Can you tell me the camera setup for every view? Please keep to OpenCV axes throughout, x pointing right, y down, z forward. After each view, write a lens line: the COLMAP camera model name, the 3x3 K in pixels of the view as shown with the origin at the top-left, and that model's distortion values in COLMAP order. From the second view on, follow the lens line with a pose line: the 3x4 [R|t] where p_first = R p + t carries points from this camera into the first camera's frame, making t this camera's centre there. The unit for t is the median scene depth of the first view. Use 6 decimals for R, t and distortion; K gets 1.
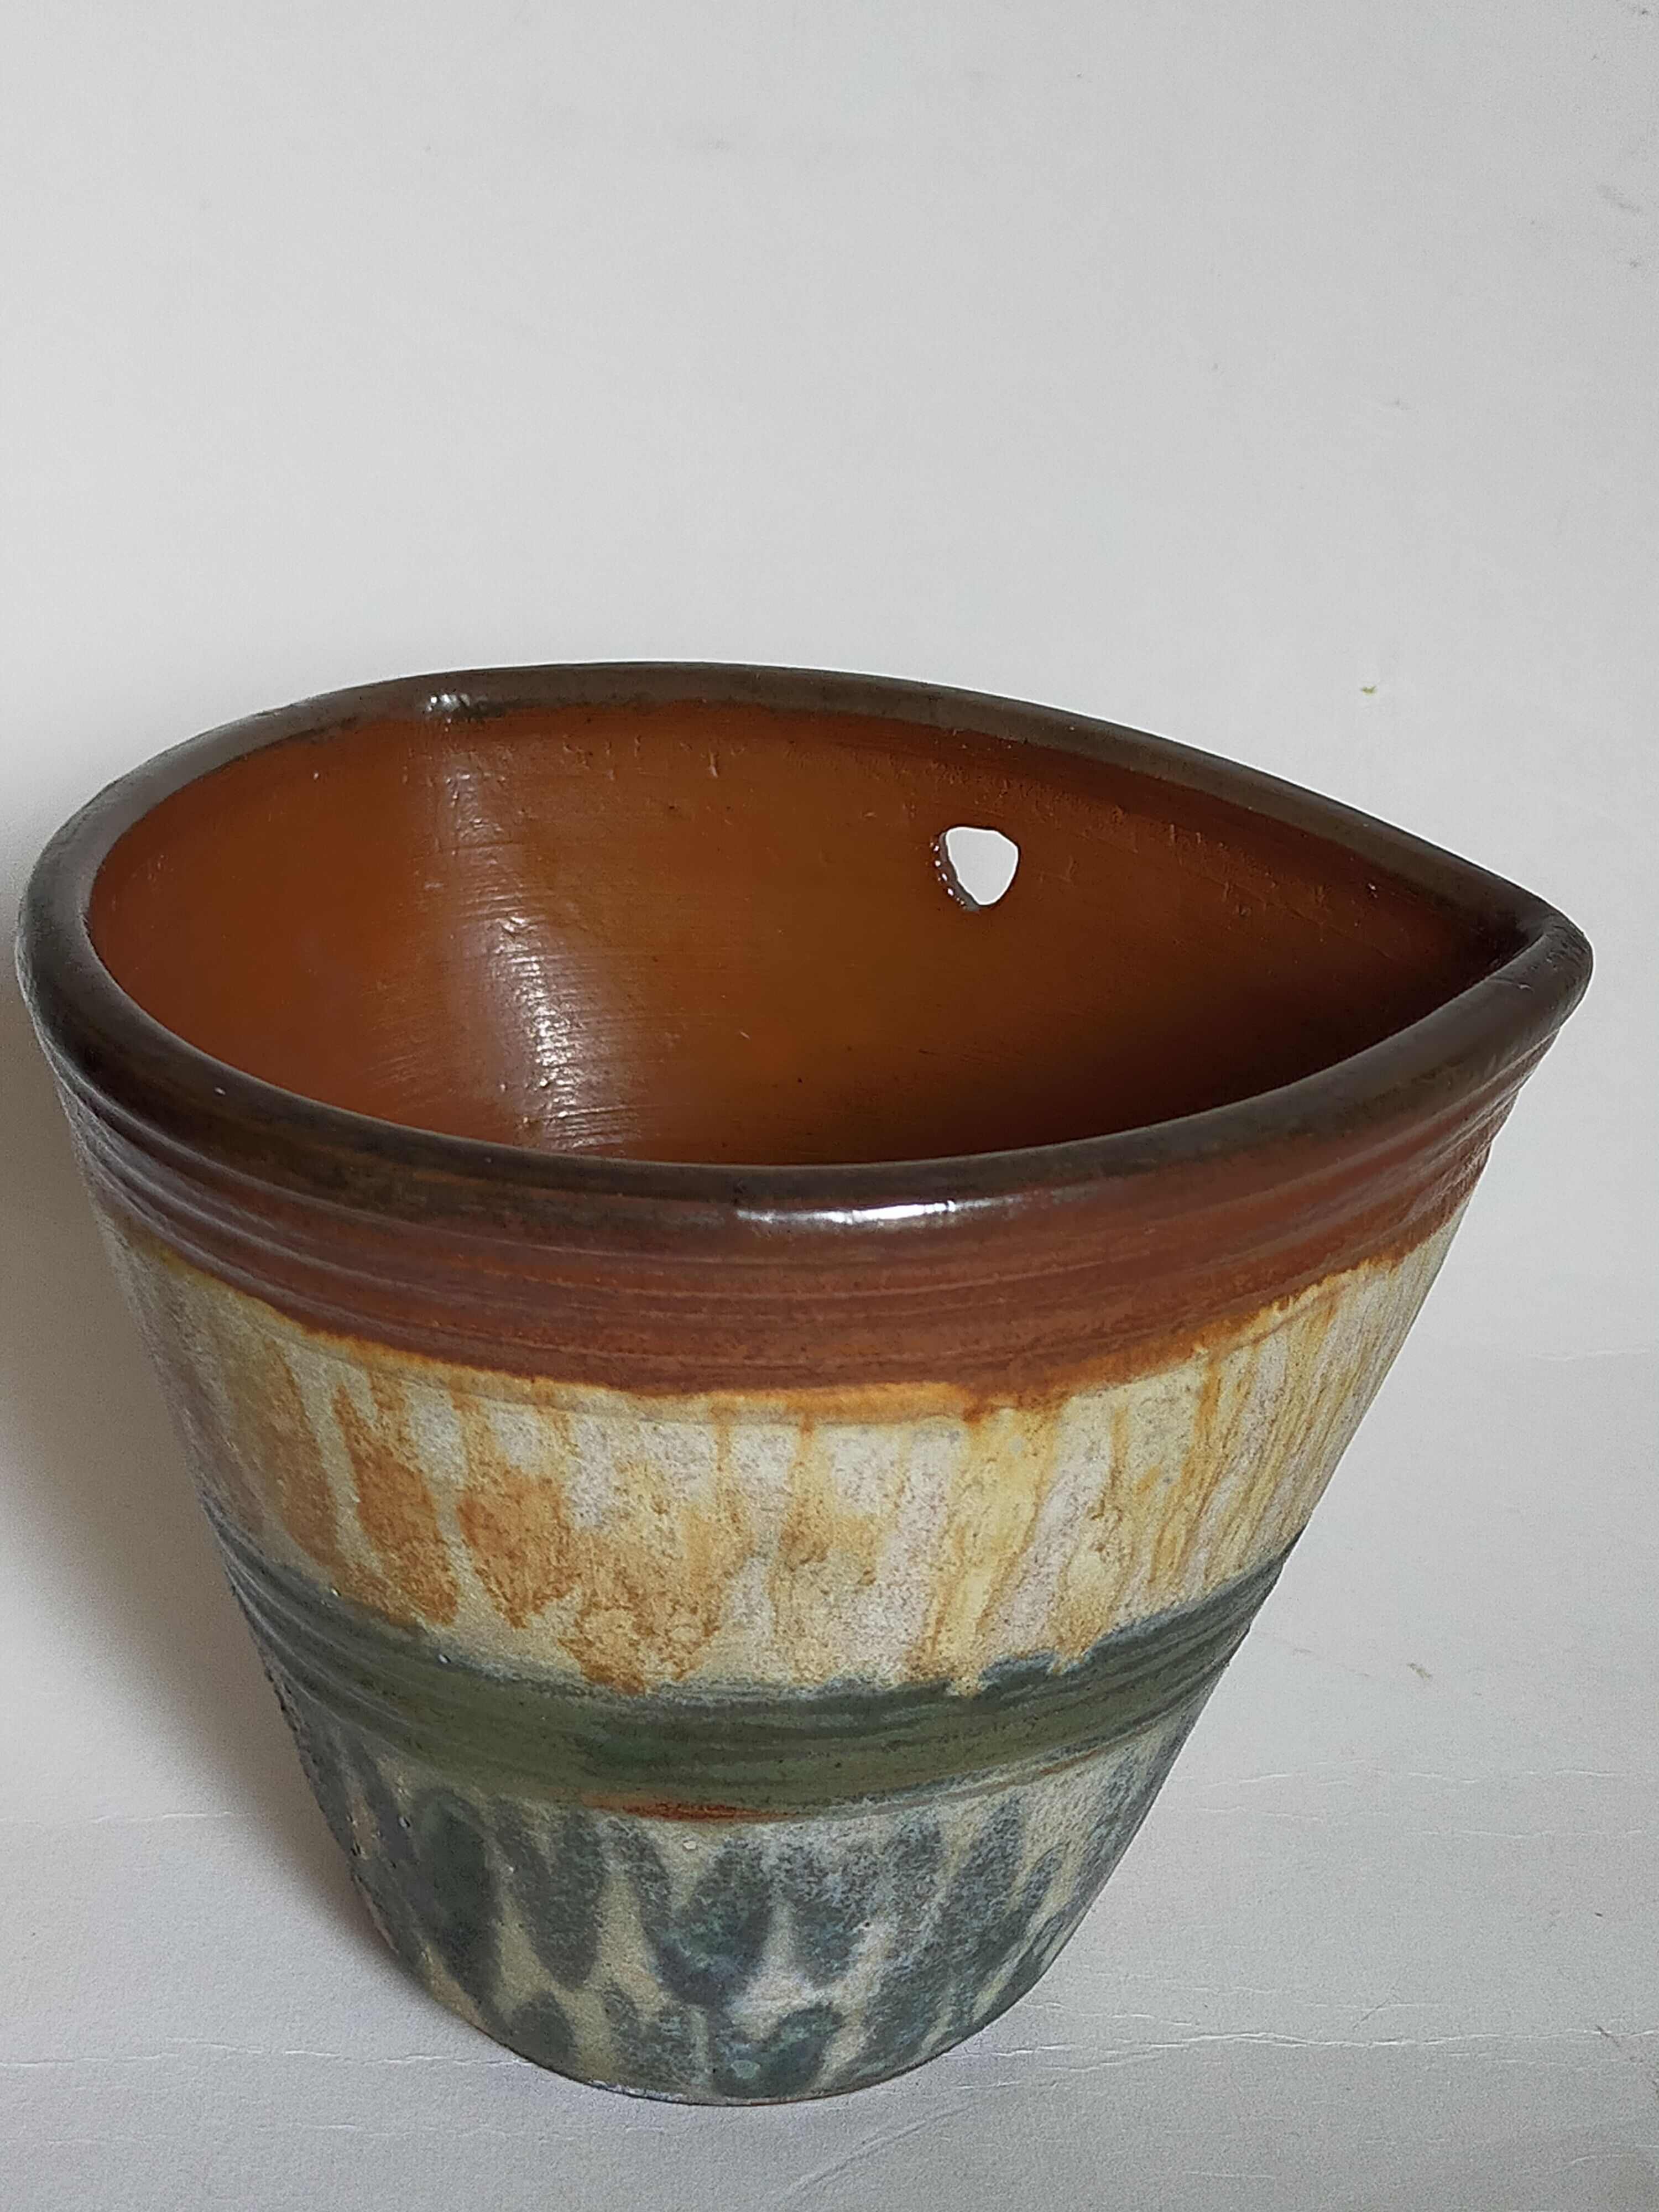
lens RADIAL K [[3396.3, 0, 829.5], [0, 3396.3, 1106.0], [0, 0, 1]] dist [0.122220, -0.151842]
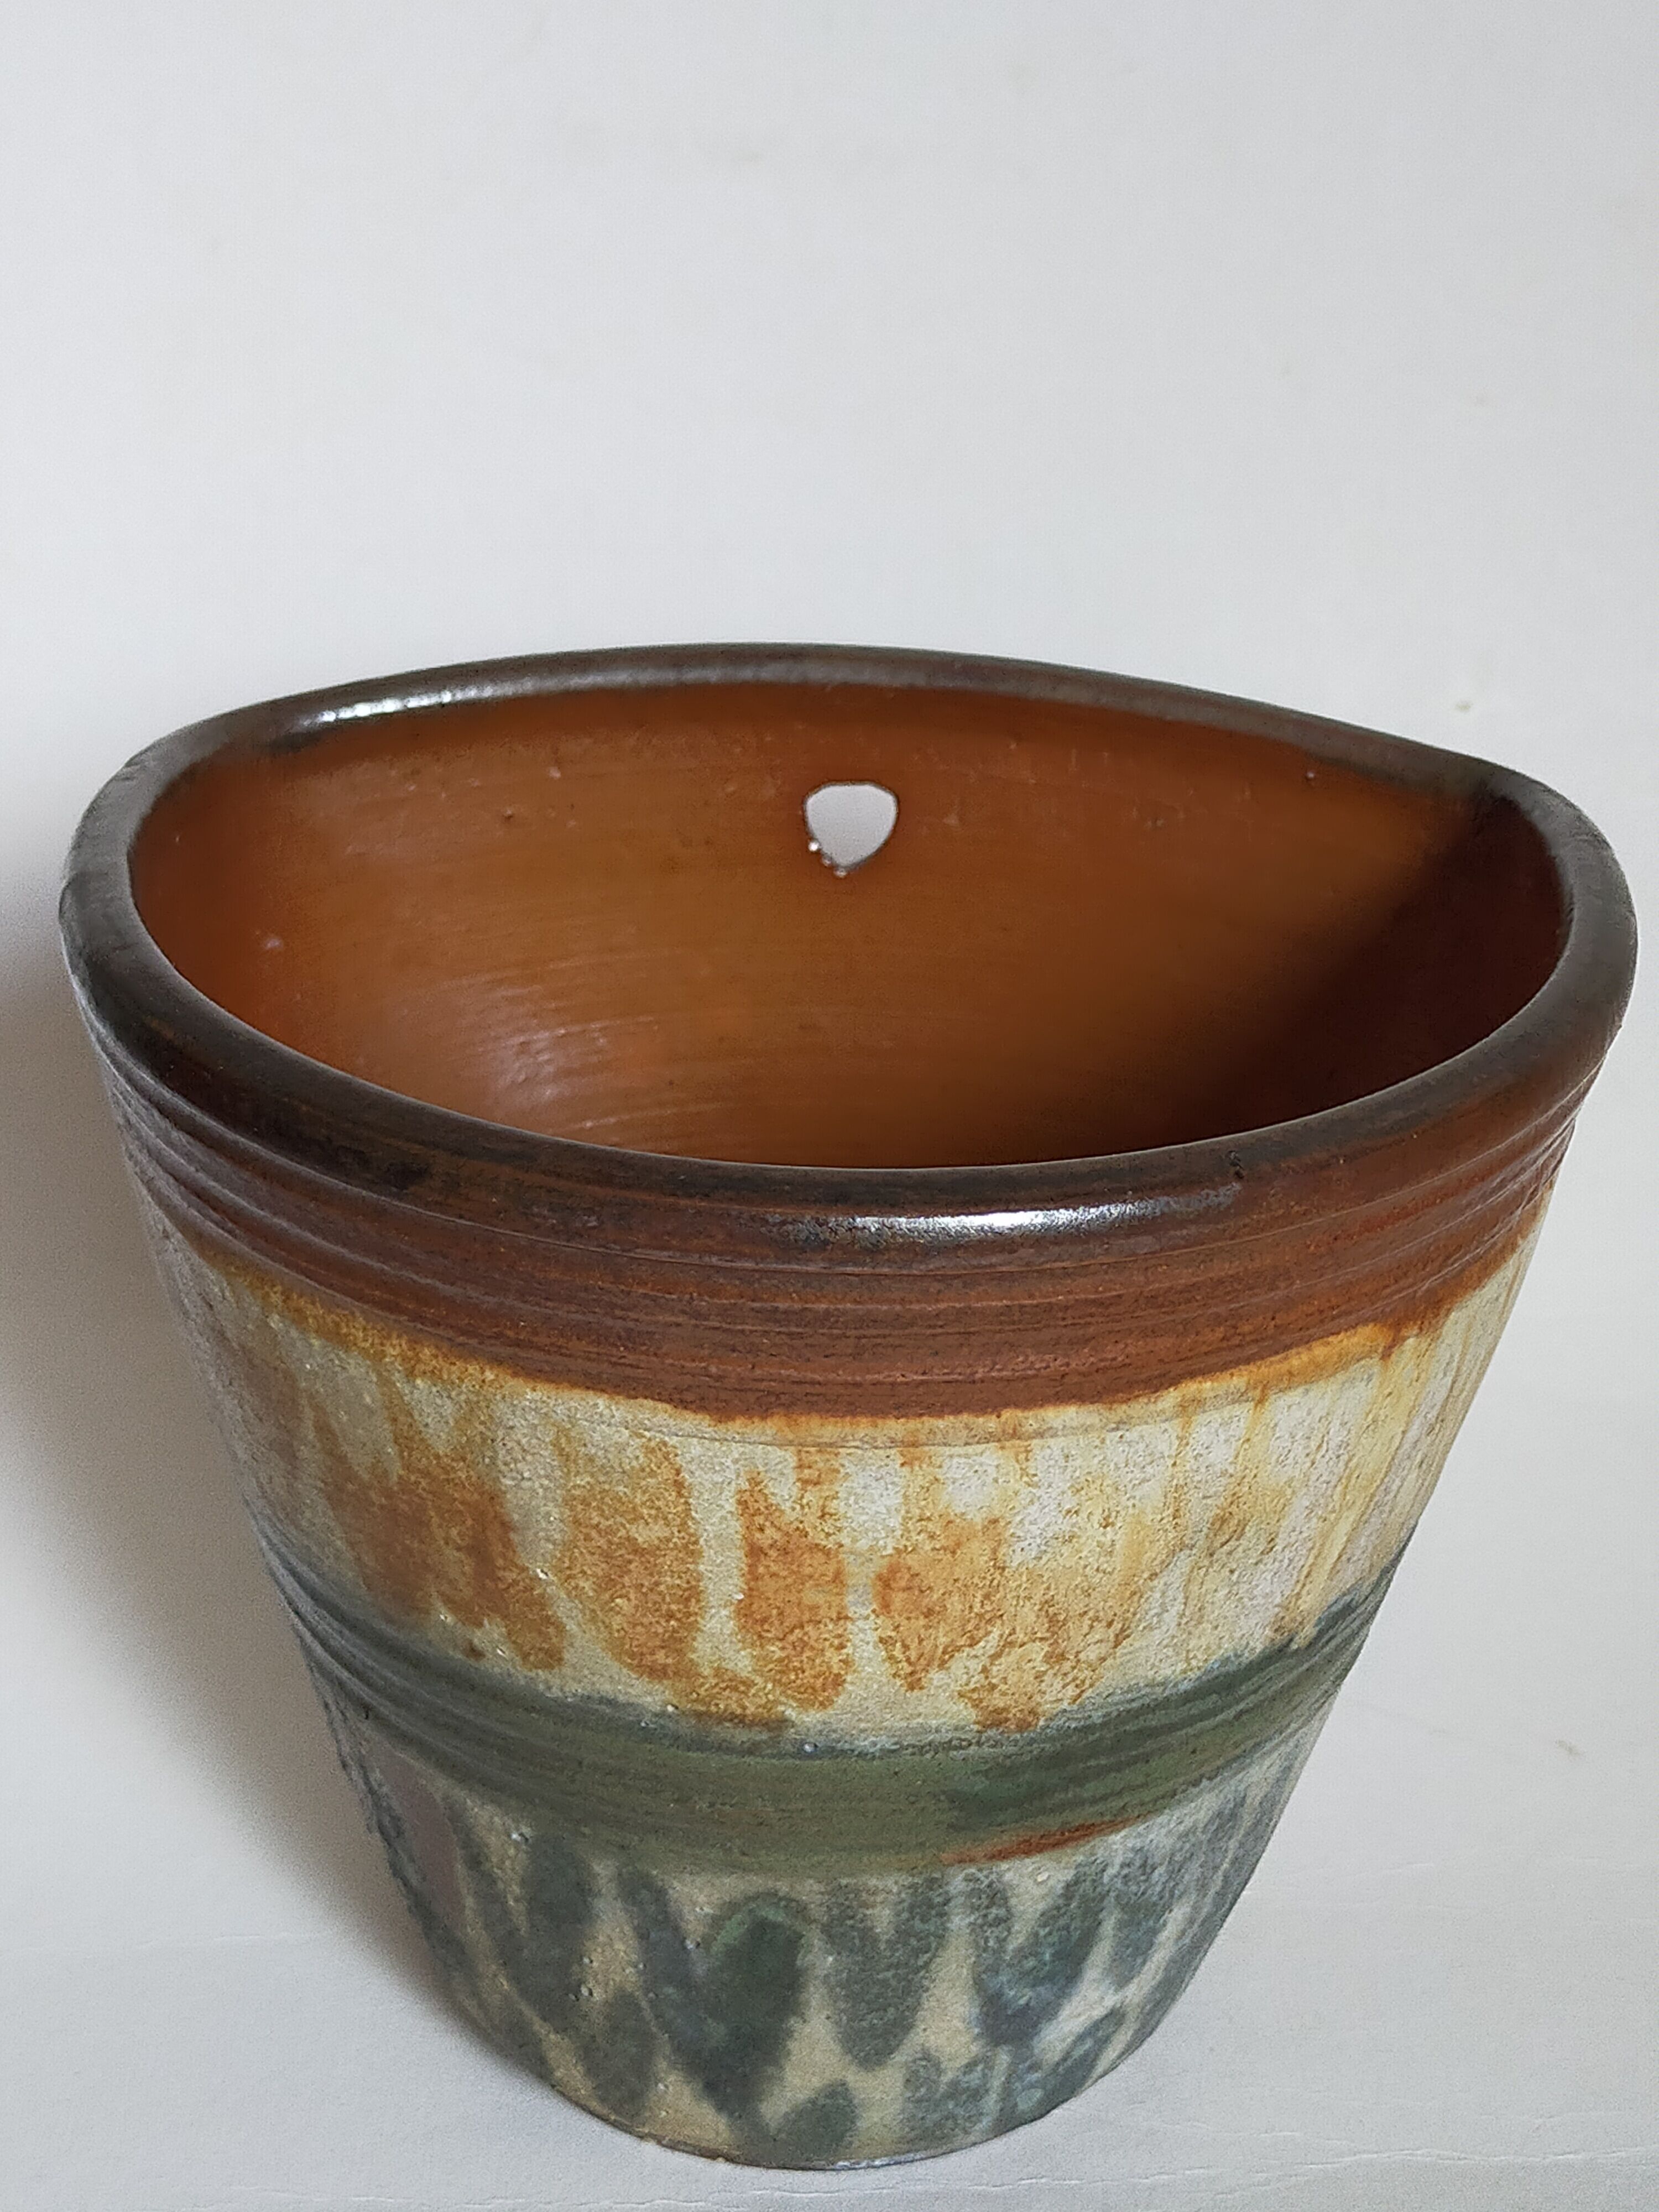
lens RADIAL K [[3396.3, 0, 829.5], [0, 3396.3, 1106.0], [0, 0, 1]] dist [0.122220, -0.151842]
pose [[0.908083, -0.189131, 0.373651, -0.430128], [0.185016, 0.981601, 0.047212, -0.050354], [-0.375706, 0.026259, 0.926367, 0.152072]]
